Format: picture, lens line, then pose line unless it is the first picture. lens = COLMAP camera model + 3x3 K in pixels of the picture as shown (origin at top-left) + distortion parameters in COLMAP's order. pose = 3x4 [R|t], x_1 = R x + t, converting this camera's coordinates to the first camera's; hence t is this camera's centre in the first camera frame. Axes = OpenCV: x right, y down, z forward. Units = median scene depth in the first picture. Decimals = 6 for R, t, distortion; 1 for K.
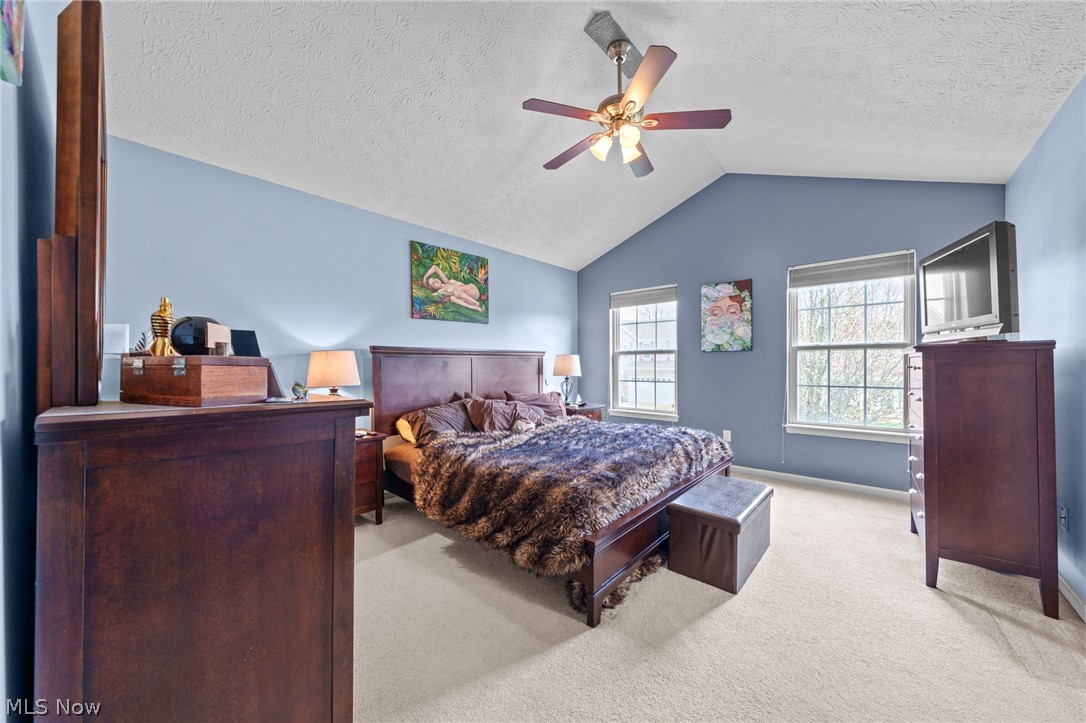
lens RADIAL K [[407.9, 0, 541.8], [0, 407.9, 361.8], [0, 0, 1]] dist [0.000452, -0.000018]
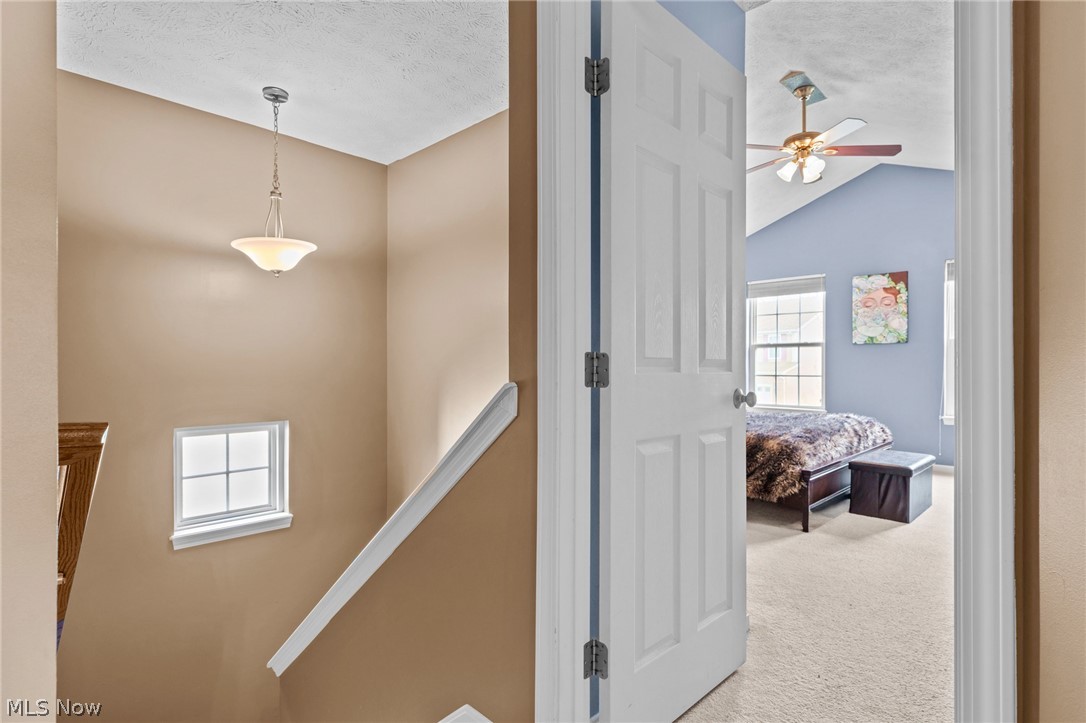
lens RADIAL K [[562.6, 0, 544.1], [0, 562.6, 360.5], [0, 0, 1]] dist [-0.002906, 0.000197]
pose [[0.997745, 0.007426, -0.066705, -0.387732], [-0.007673, 0.999965, -0.003442, 0.037109], [0.066677, 0.003946, 0.997767, -0.595205]]
